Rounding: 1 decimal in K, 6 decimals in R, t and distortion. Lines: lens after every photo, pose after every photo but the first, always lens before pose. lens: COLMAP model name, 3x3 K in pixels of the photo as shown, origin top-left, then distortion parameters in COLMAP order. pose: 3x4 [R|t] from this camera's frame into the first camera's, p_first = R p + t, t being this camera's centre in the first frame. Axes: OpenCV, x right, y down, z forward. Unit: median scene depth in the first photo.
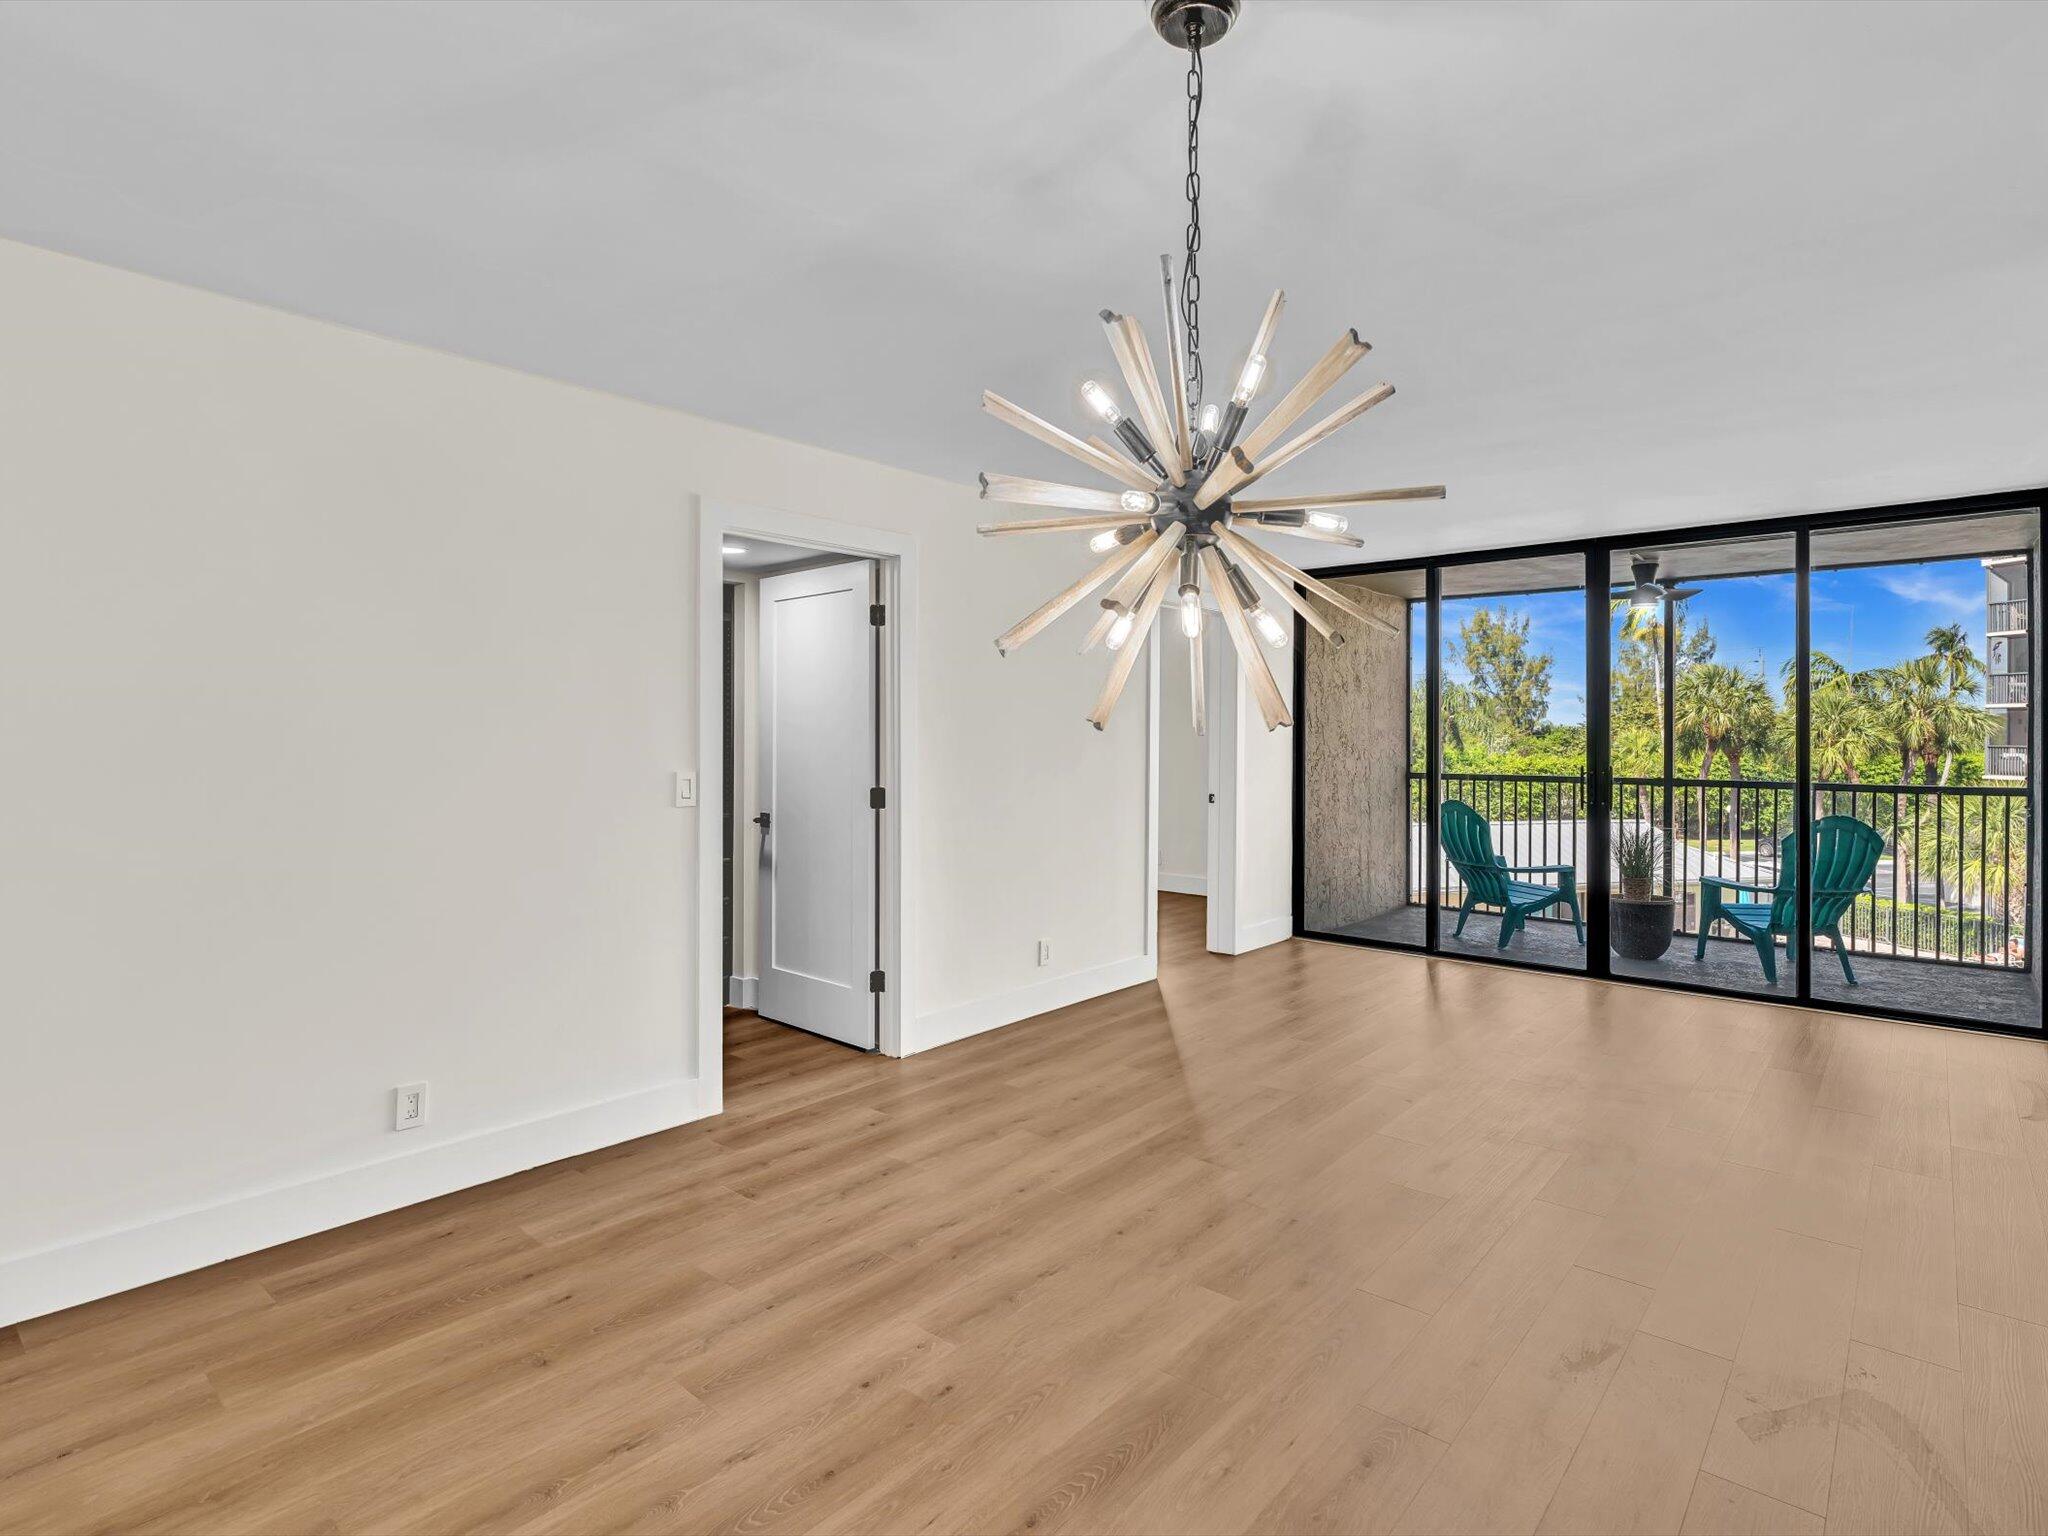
lens RADIAL K [[1037.1, 0, 1046.3], [0, 1037.1, 733.8], [0, 0, 1]] dist [-0.006386, 0.002073]
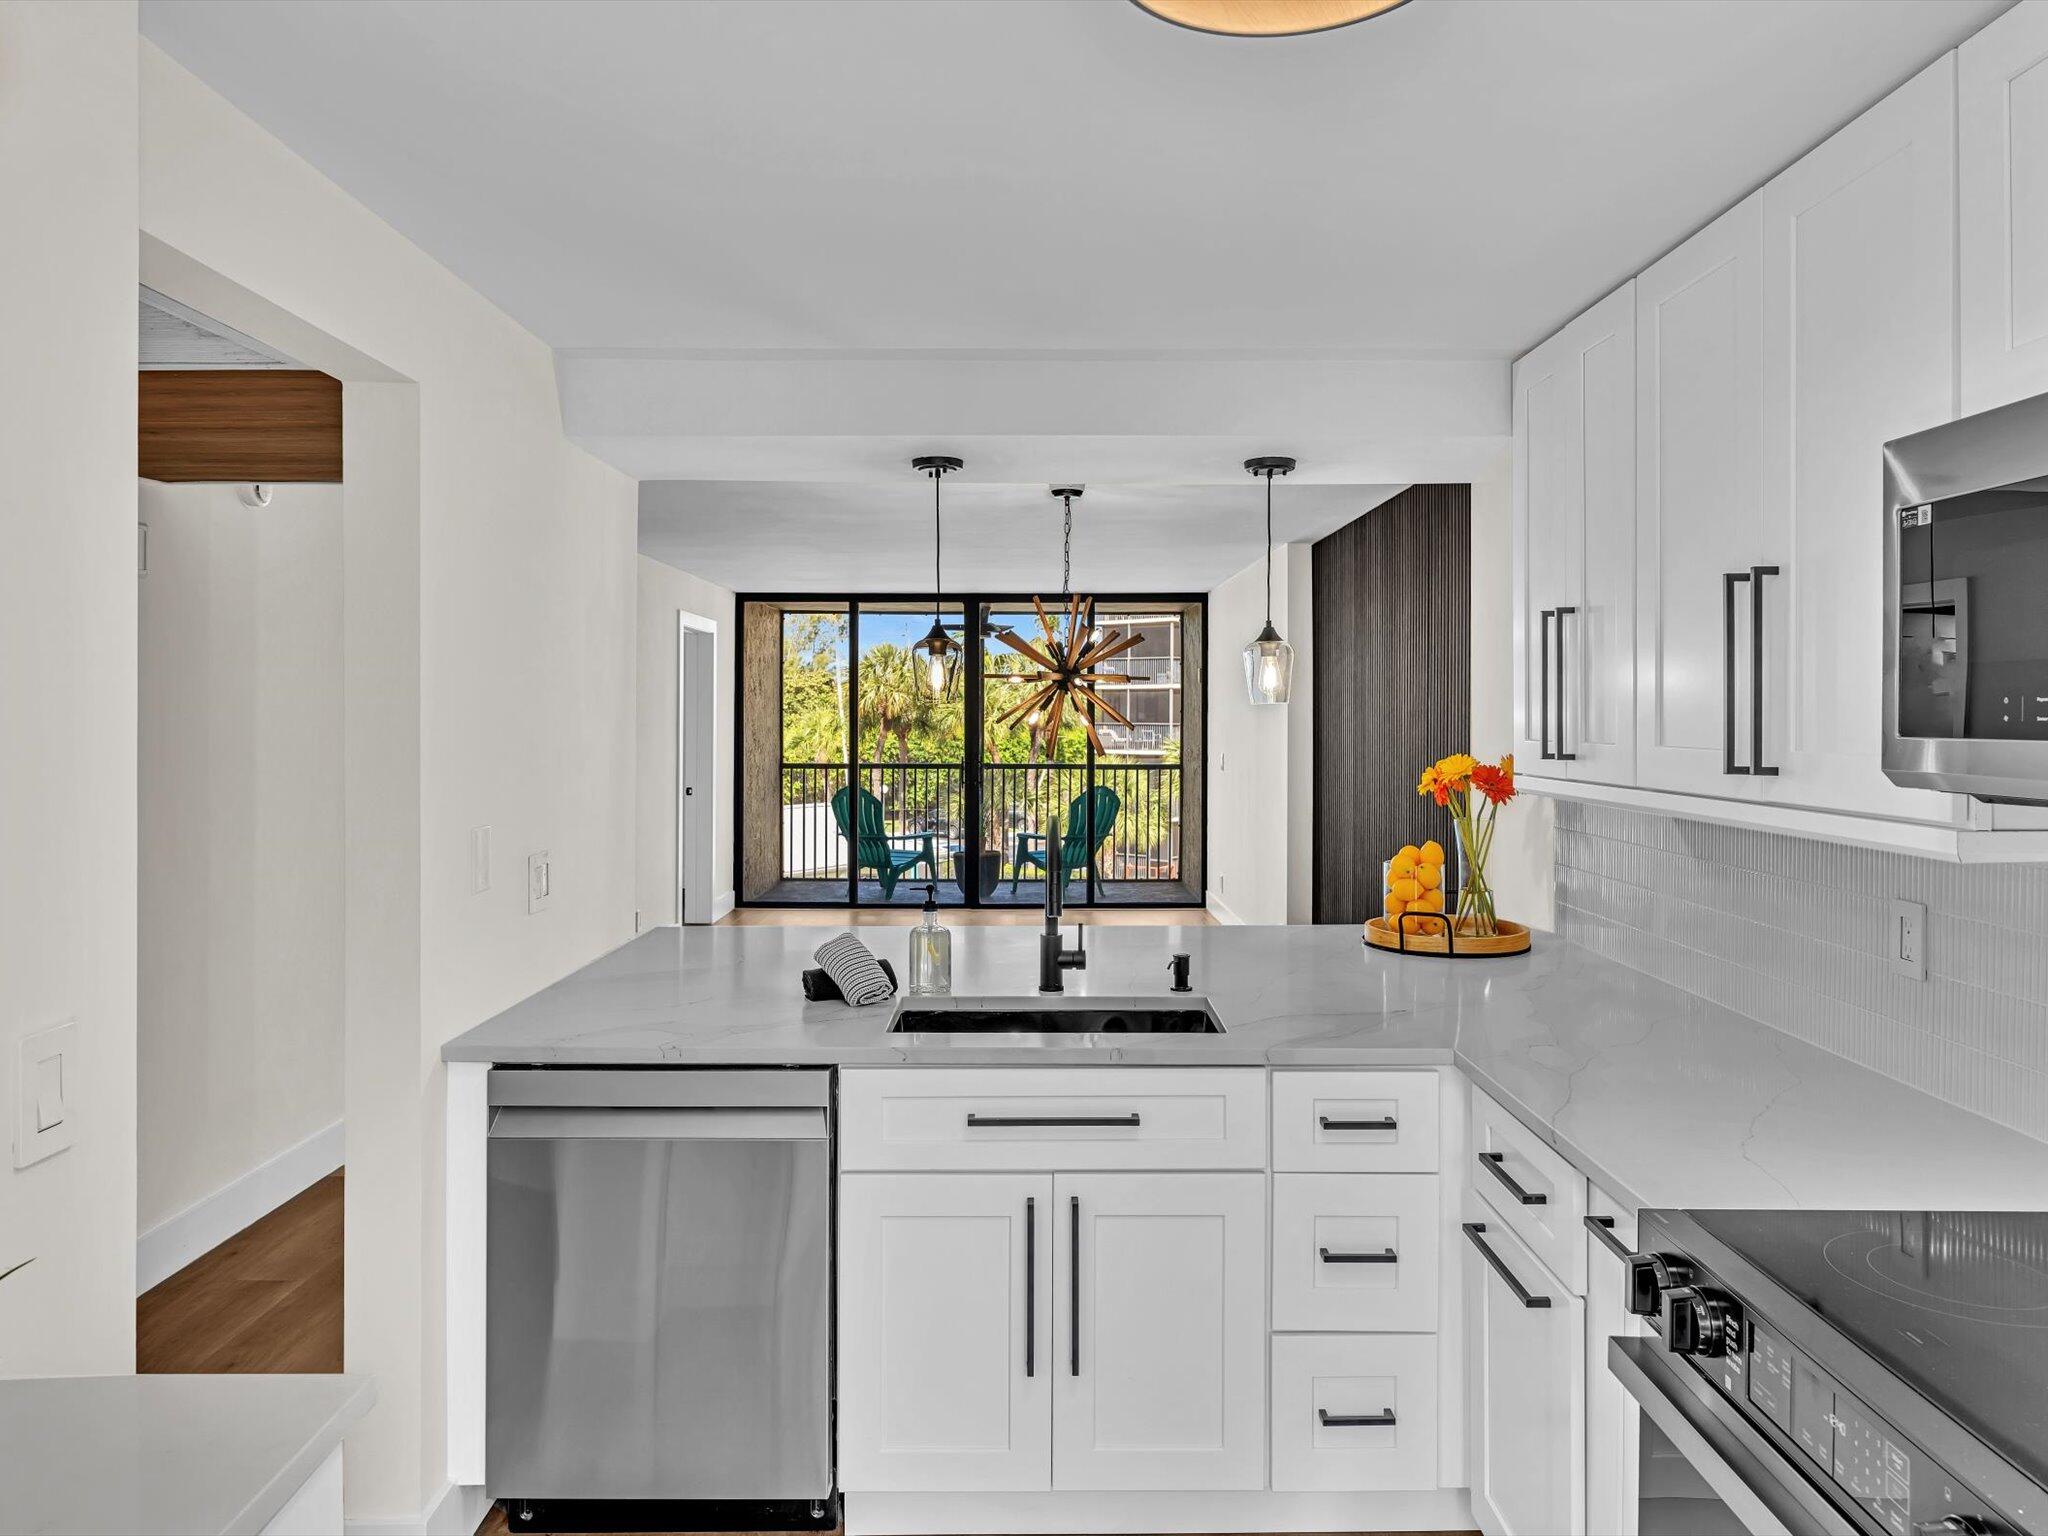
lens RADIAL K [[1310.0, 0, 1005.2], [0, 1310.0, 713.0], [0, 0, 1]] dist [-0.009175, 0.000746]
pose [[0.770196, -0.001434, 0.637806, -0.468551], [-0.000643, 0.999995, 0.003025, -0.027688], [-0.637807, -0.002740, 0.770191, -0.324712]]
